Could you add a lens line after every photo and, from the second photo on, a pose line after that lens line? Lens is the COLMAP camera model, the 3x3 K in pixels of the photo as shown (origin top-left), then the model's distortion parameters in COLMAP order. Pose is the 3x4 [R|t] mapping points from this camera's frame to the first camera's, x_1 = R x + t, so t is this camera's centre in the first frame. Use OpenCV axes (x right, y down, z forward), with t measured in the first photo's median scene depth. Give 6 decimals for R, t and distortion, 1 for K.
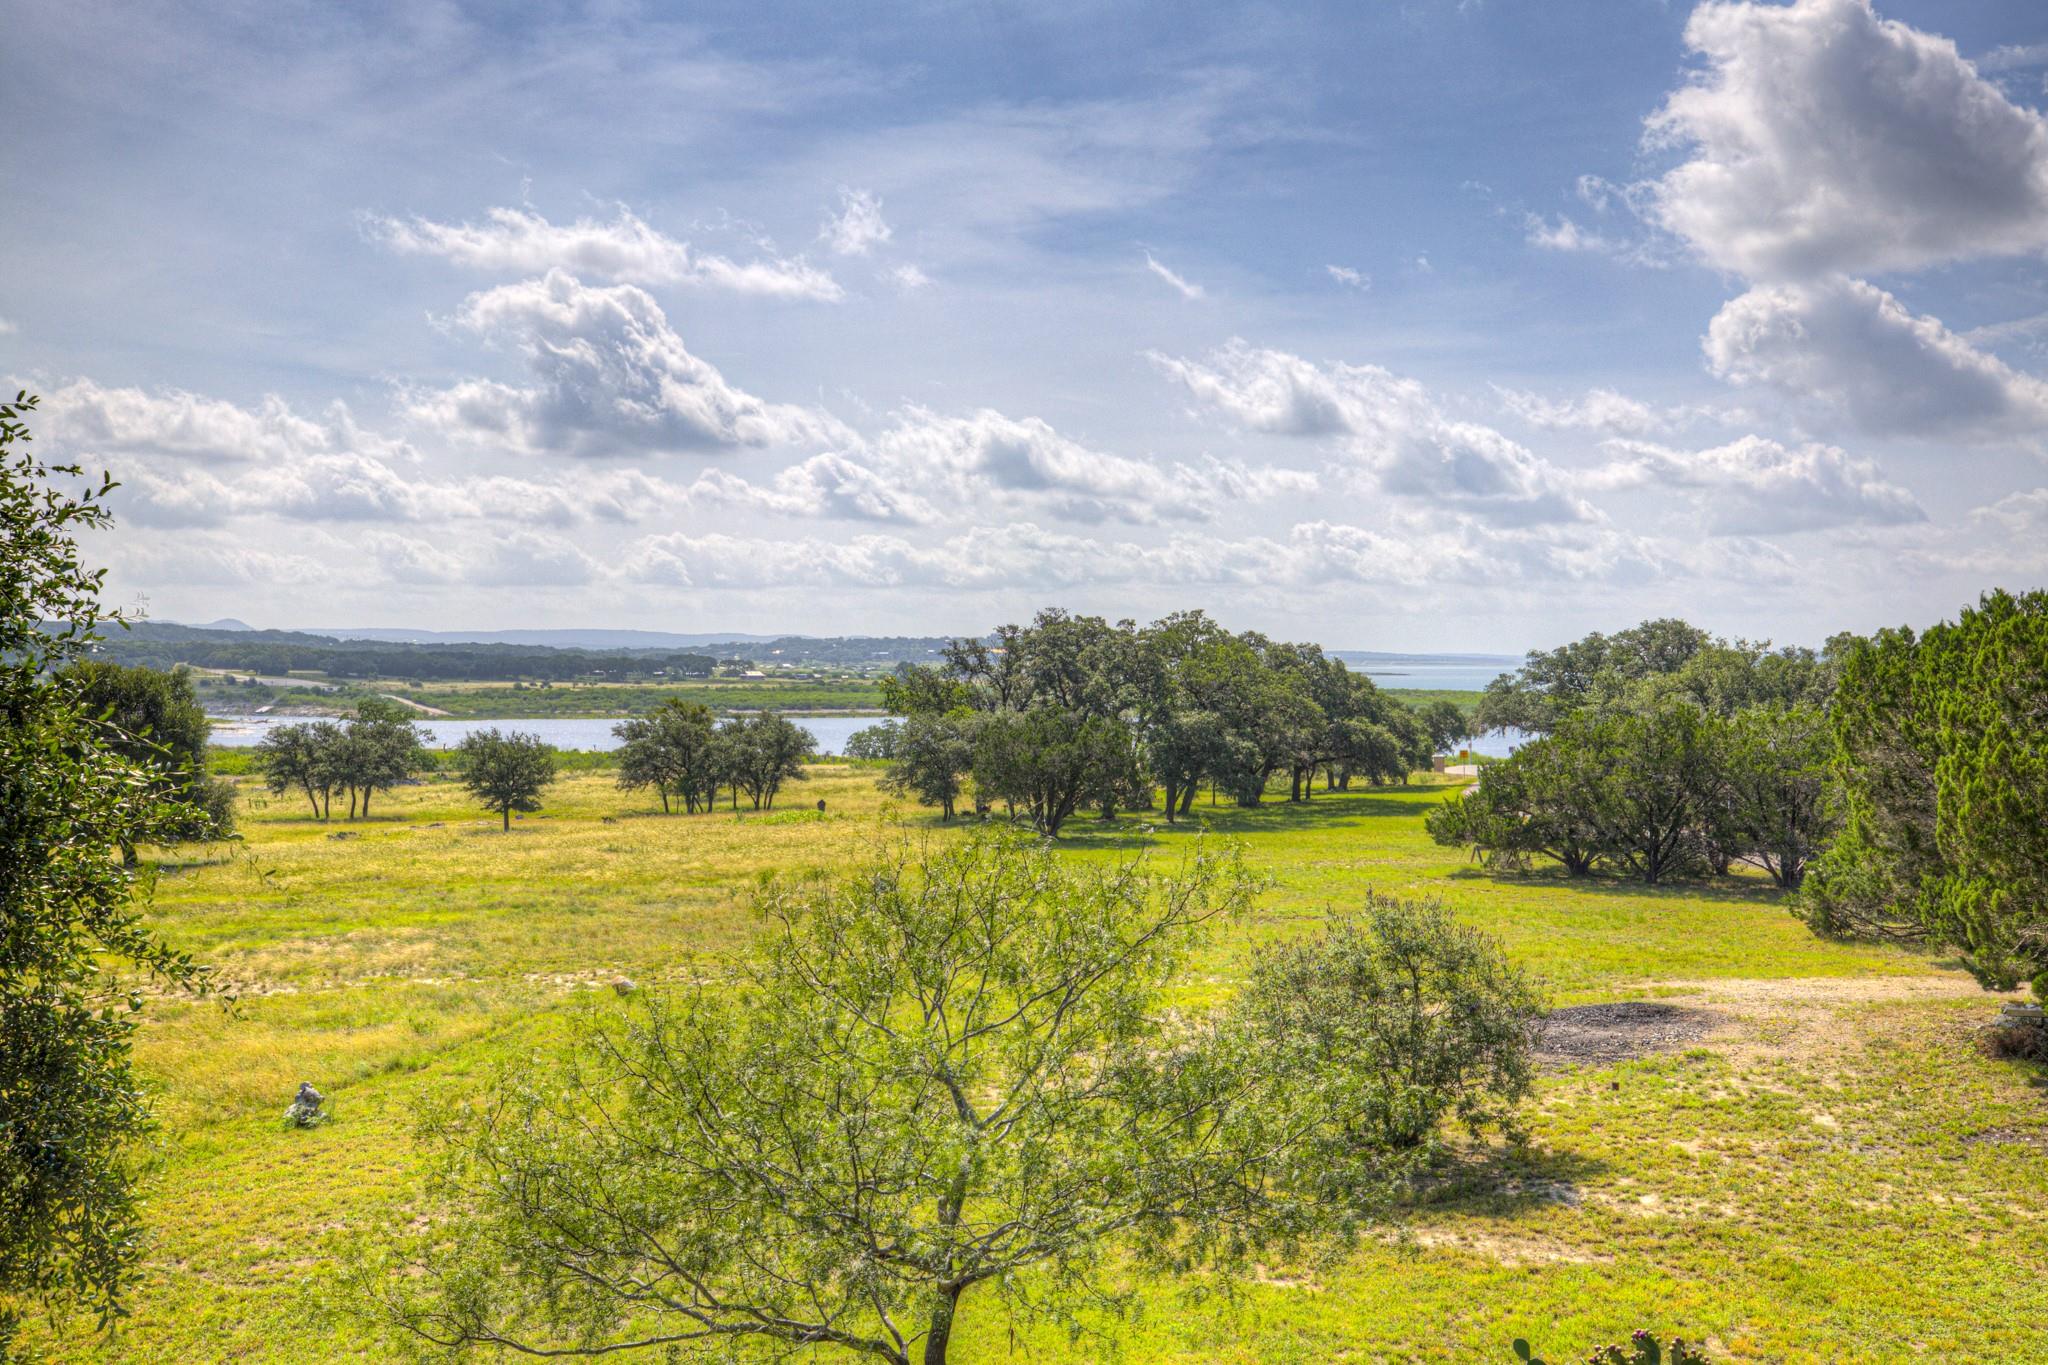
lens RADIAL K [[1717.4, 0, 1020.0], [0, 1717.4, 668.4], [0, 0, 1]] dist [0.042867, 0.011706]
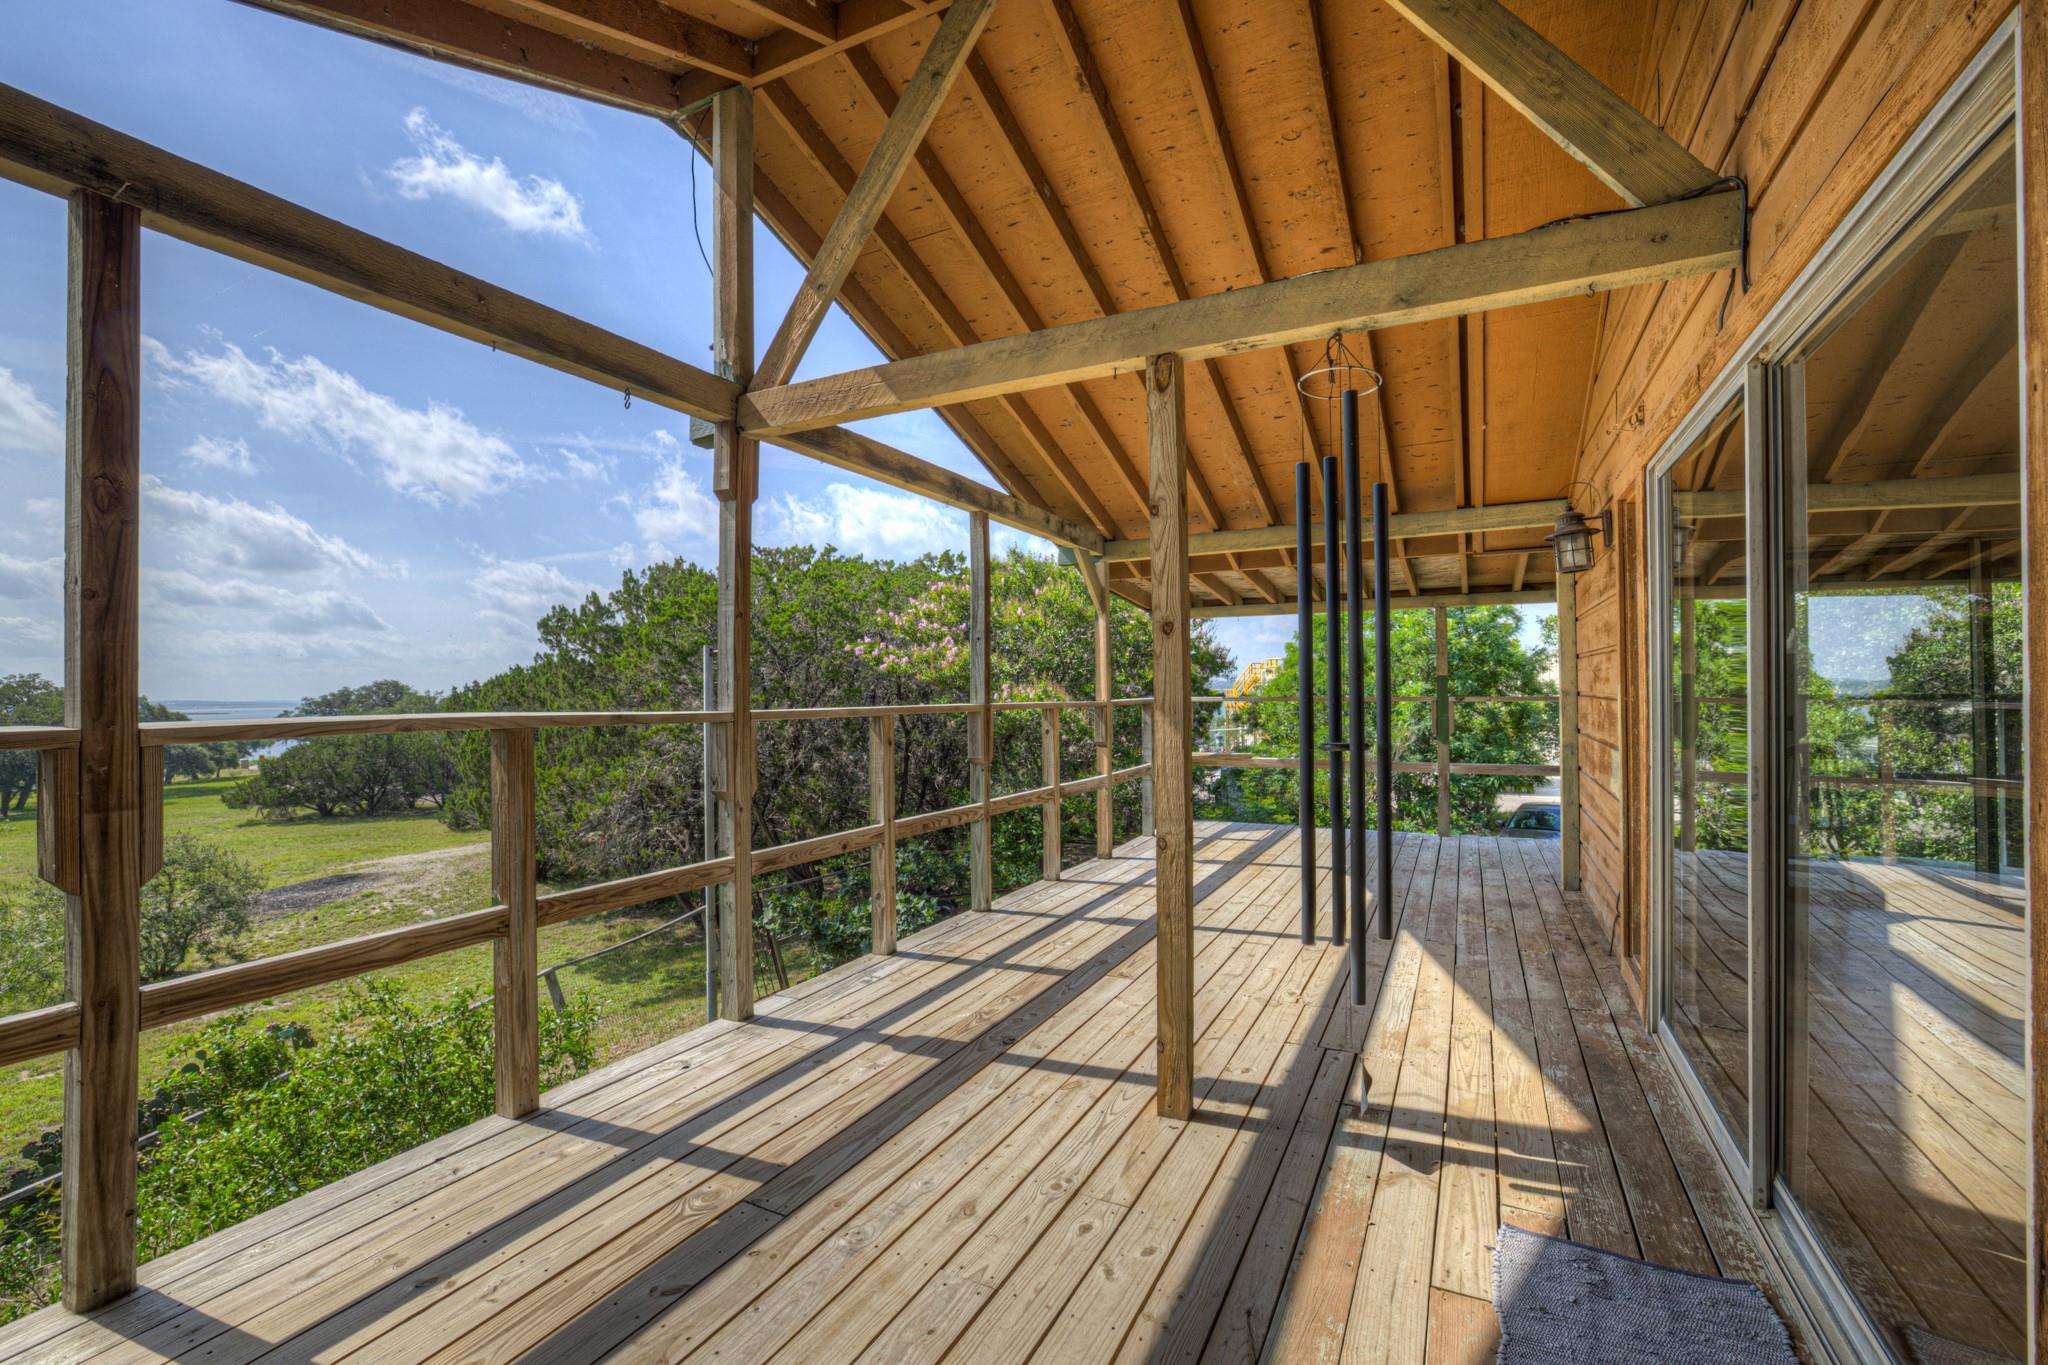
lens RADIAL K [[874.4, 0, 1002.6], [0, 874.4, 683.8], [0, 0, 1]] dist [-0.052206, 0.020184]
pose [[0.619262, -0.001974, 0.785182, 0.055170], [0.026889, 0.999464, -0.018695, 0.013744], [-0.784724, 0.032690, 0.618983, -0.146044]]
